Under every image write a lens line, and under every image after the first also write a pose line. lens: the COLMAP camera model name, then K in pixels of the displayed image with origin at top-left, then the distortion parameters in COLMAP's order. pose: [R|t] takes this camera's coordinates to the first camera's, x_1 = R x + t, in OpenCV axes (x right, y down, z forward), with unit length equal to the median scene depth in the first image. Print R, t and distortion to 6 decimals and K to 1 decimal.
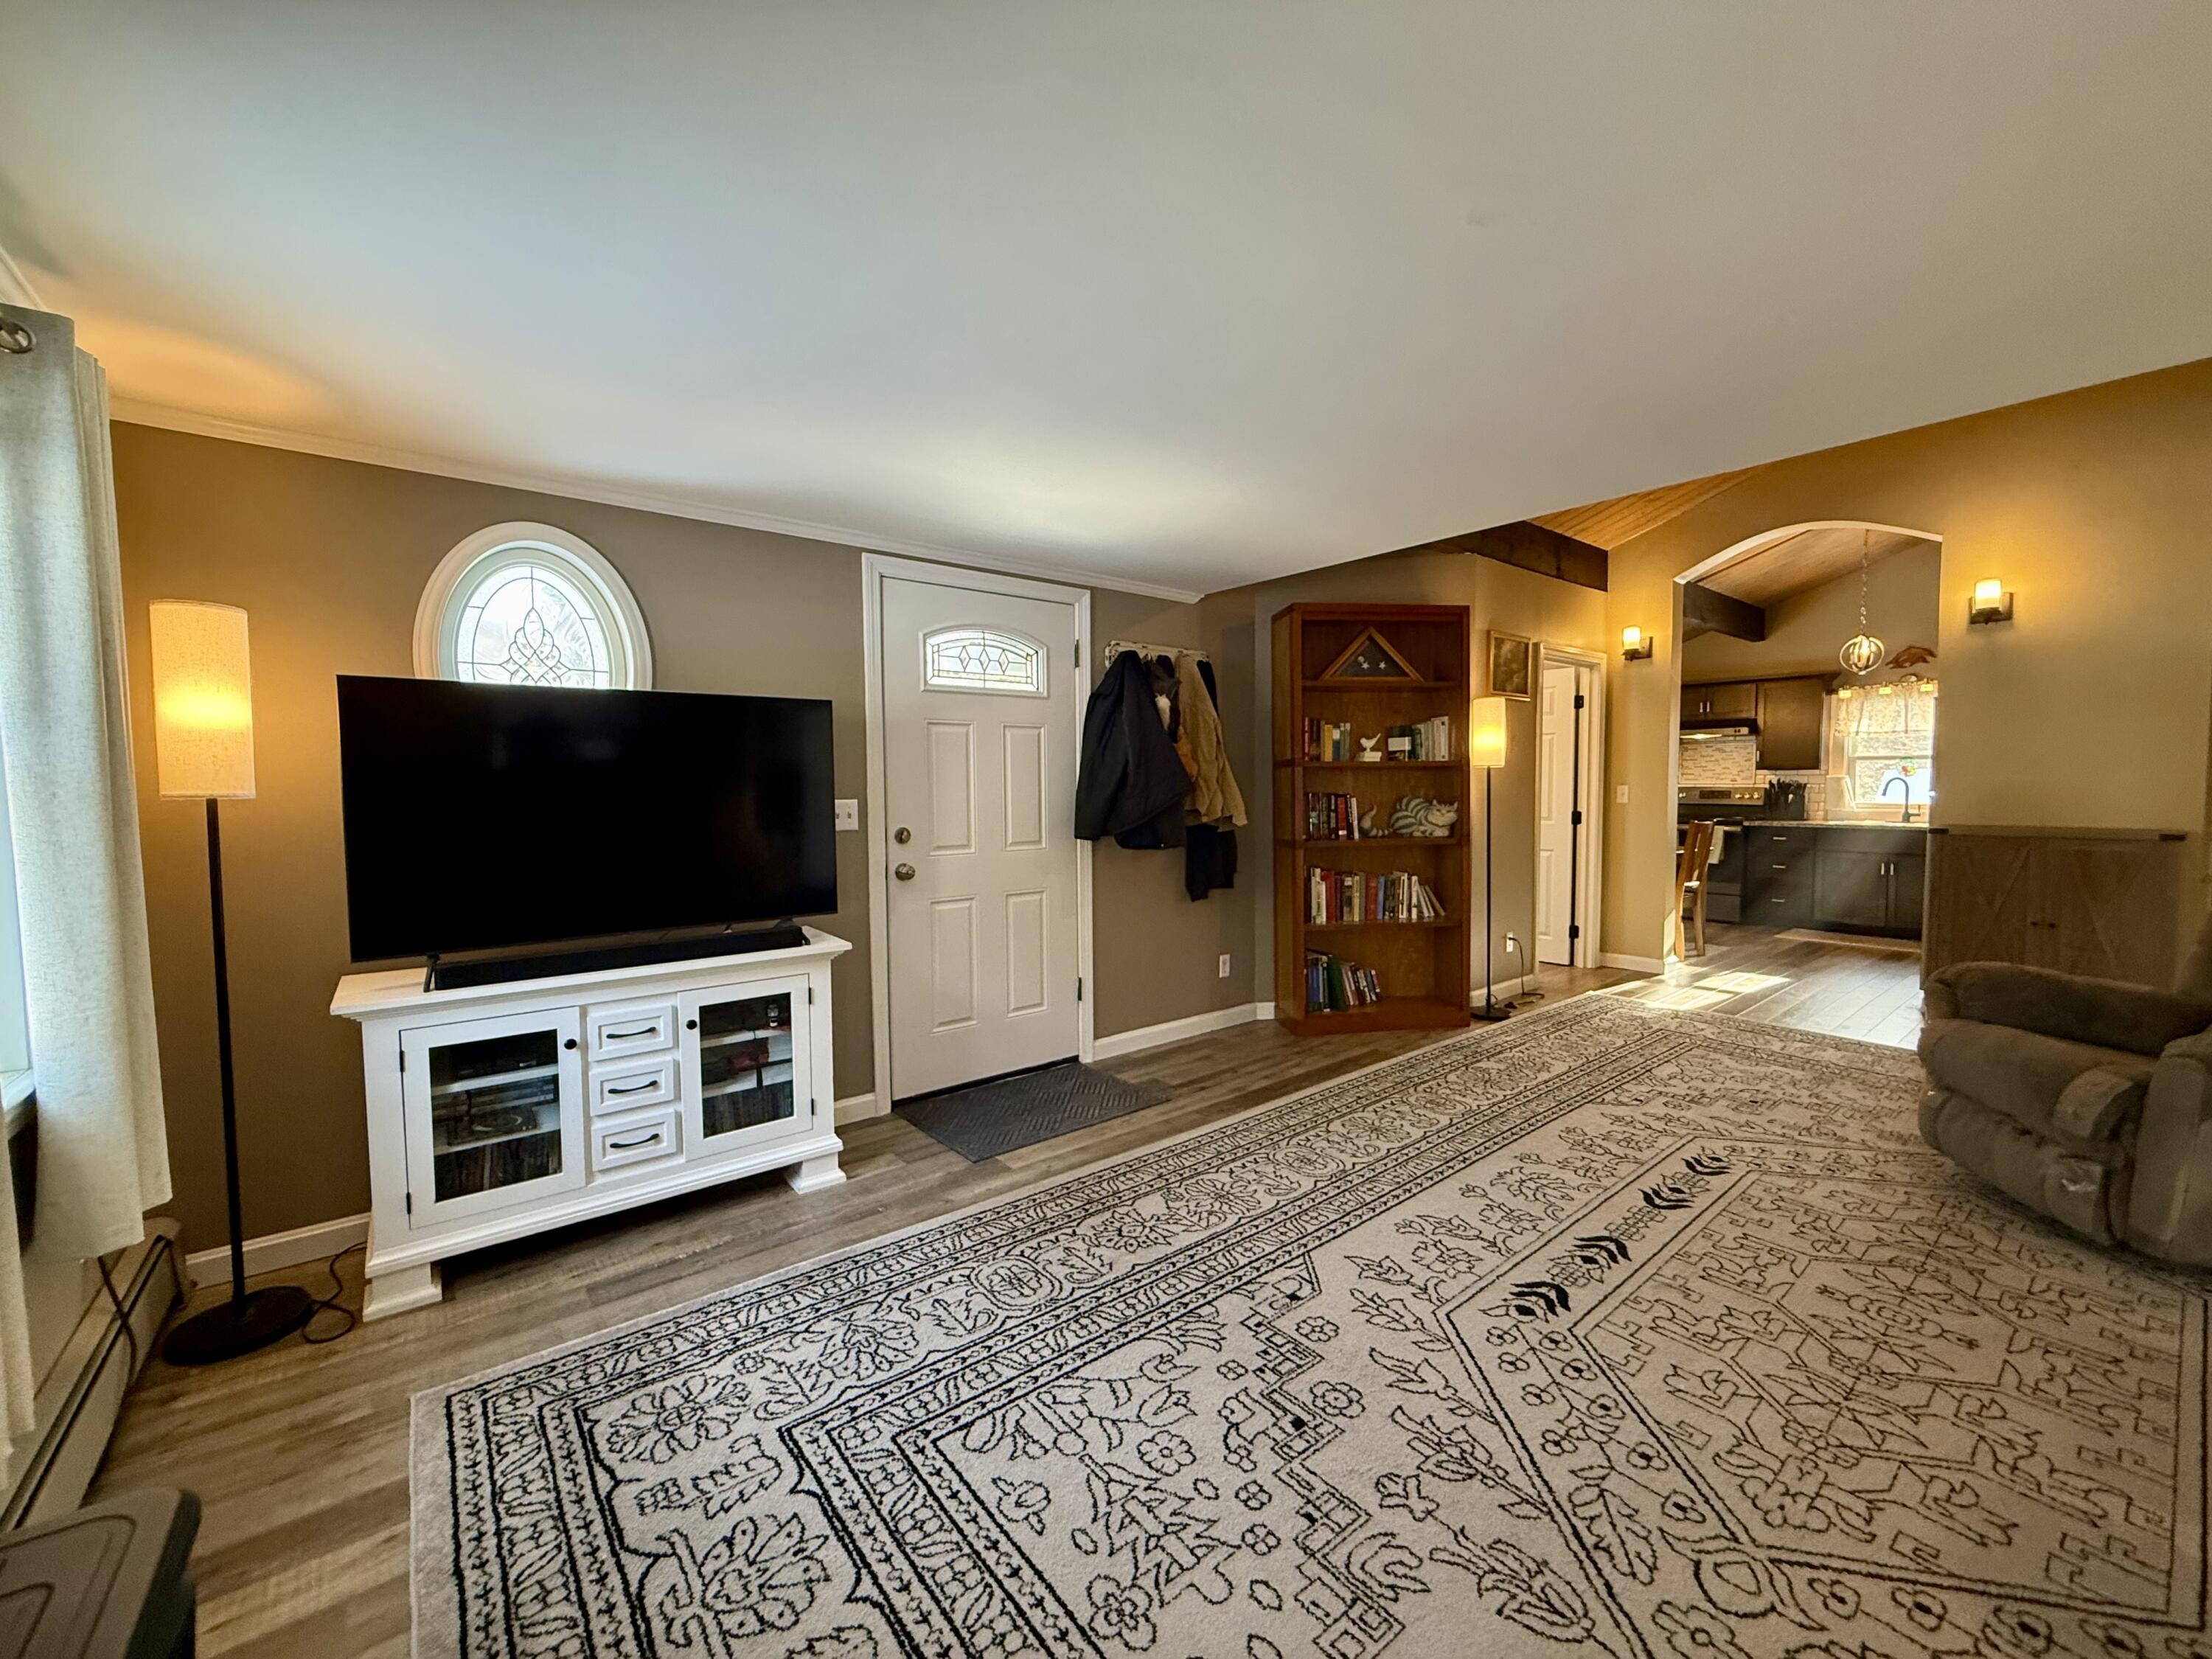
lens RADIAL K [[881.3, 0, 1102.9], [0, 881.3, 824.6], [0, 0, 1]] dist [0.001298, -0.000356]
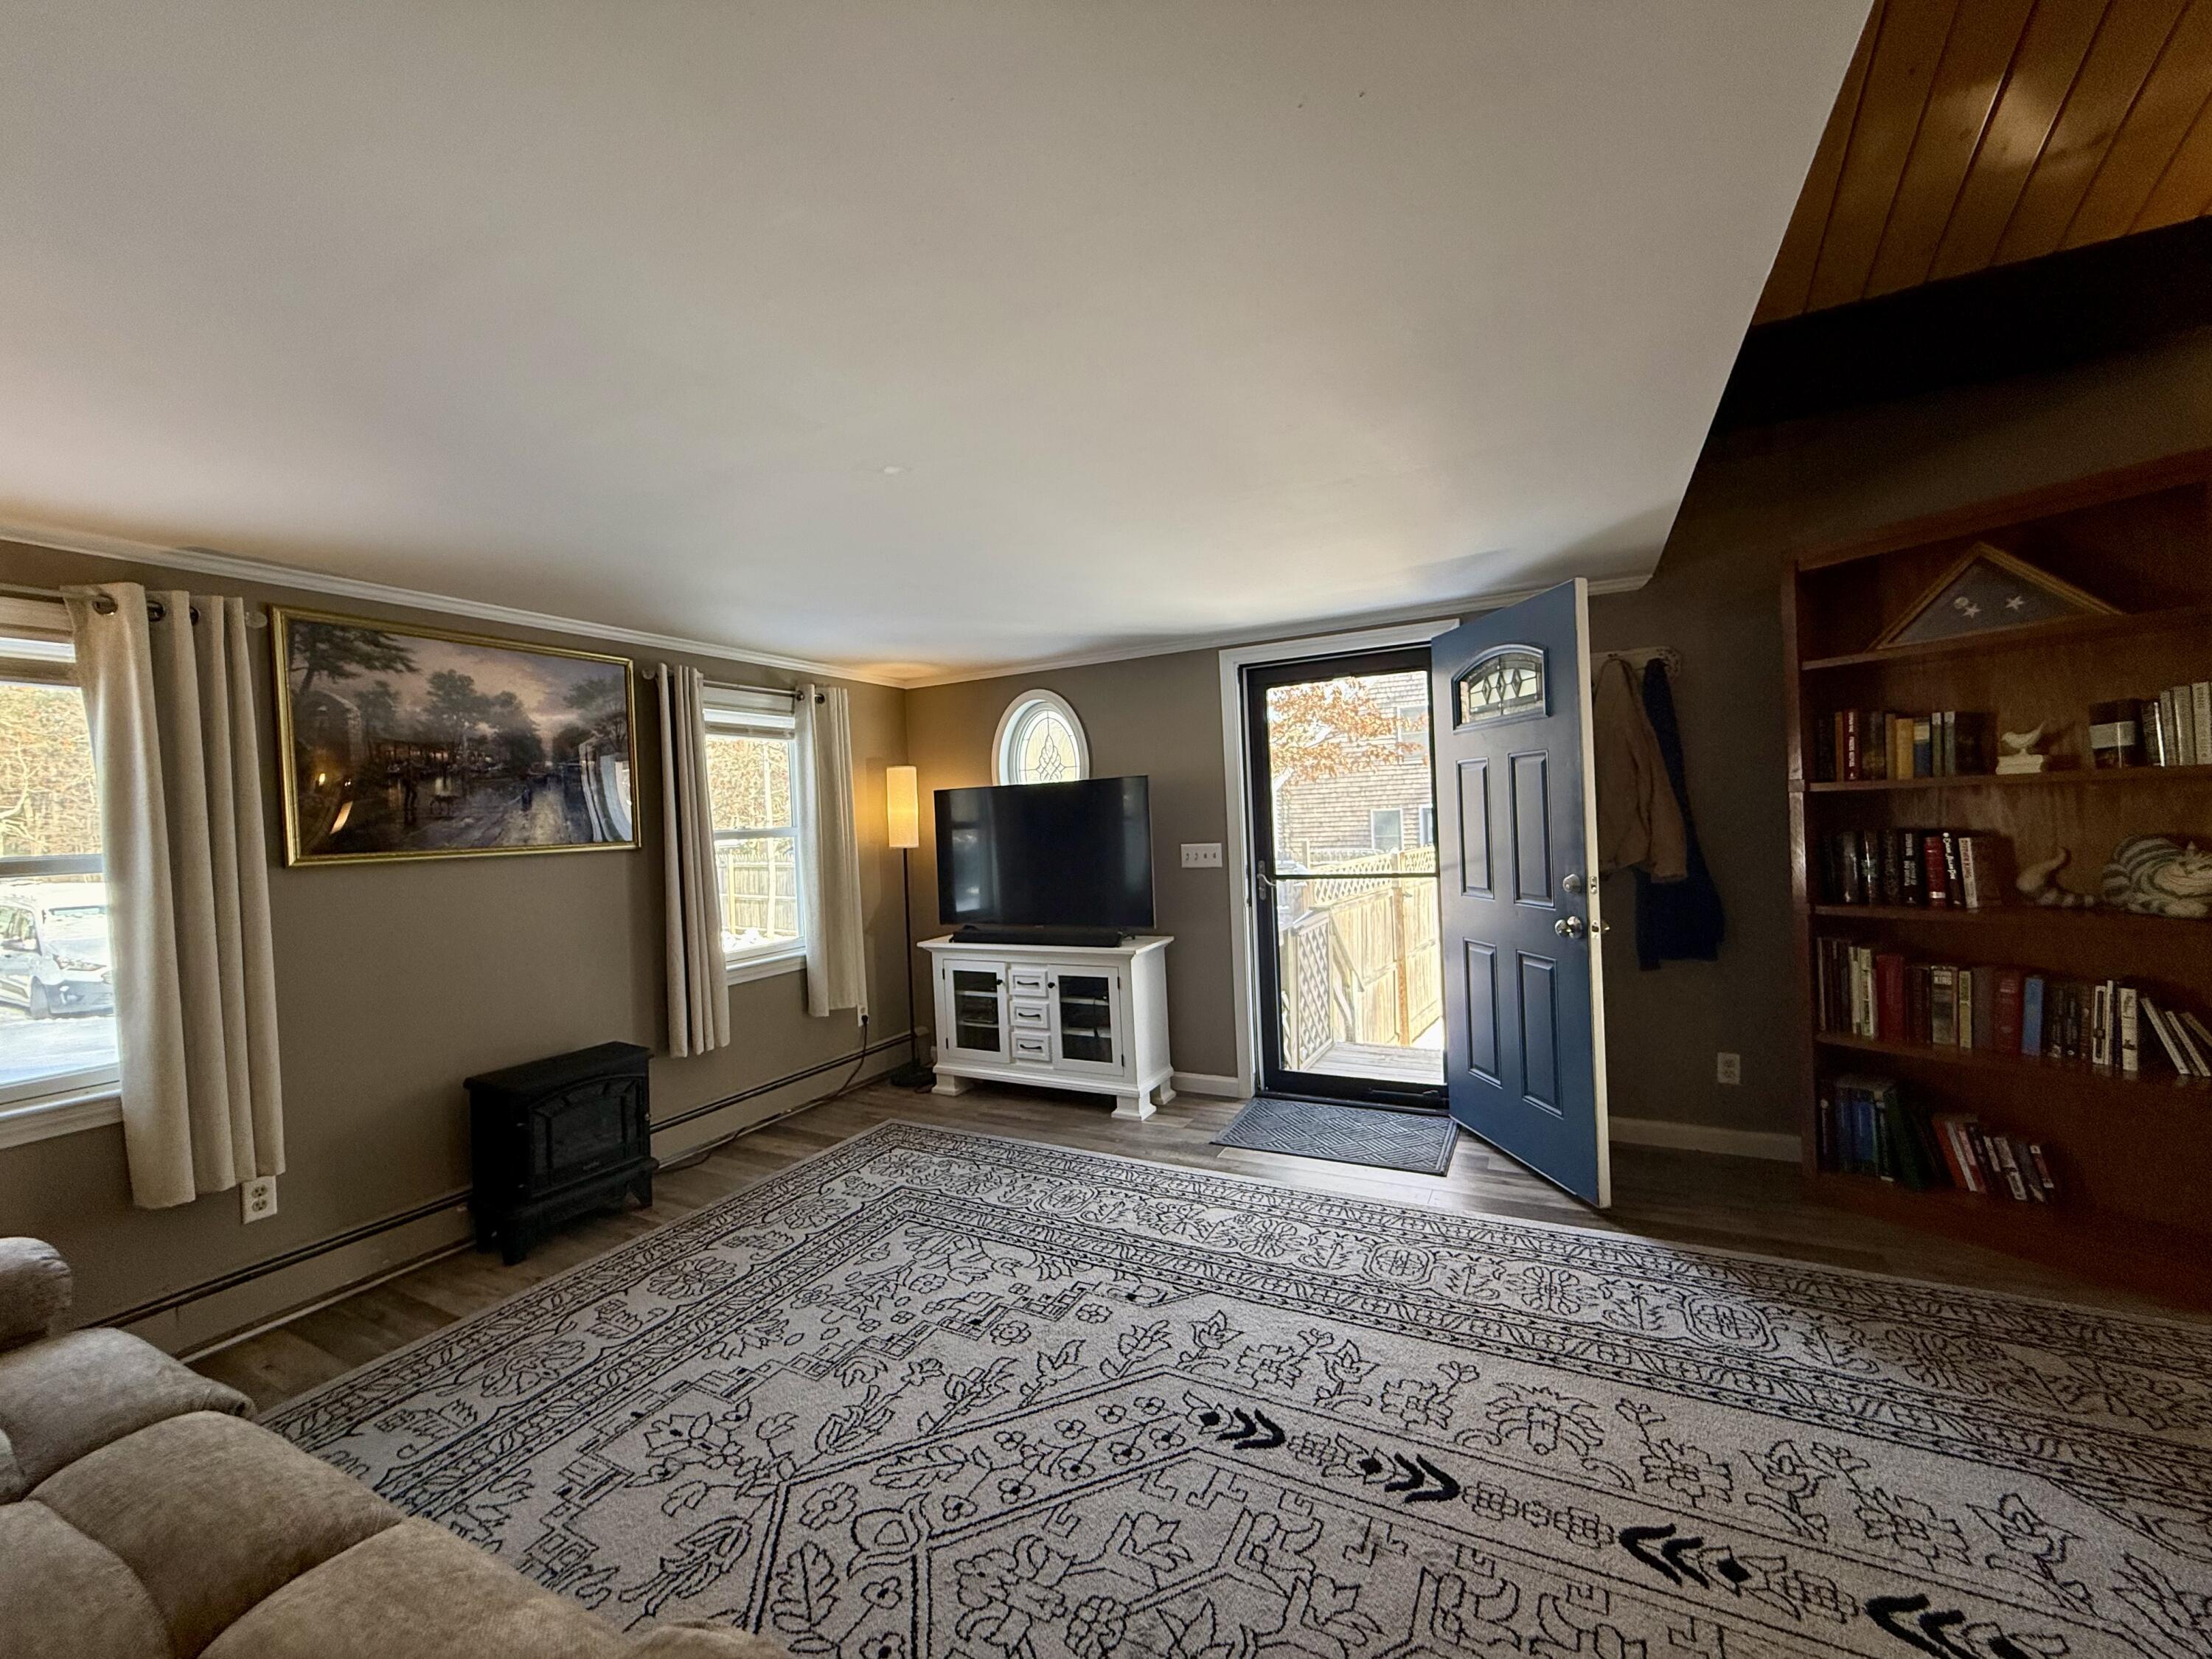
lens RADIAL K [[881.3, 0, 1099.8], [0, 881.3, 826.9], [0, 0, 1]] dist [0.001298, -0.000356]
pose [[0.399613, -0.002287, -0.916681, 1.042195], [-0.001078, 0.999995, -0.002965, -0.061516], [0.916683, 0.002173, 0.399609, 0.415370]]
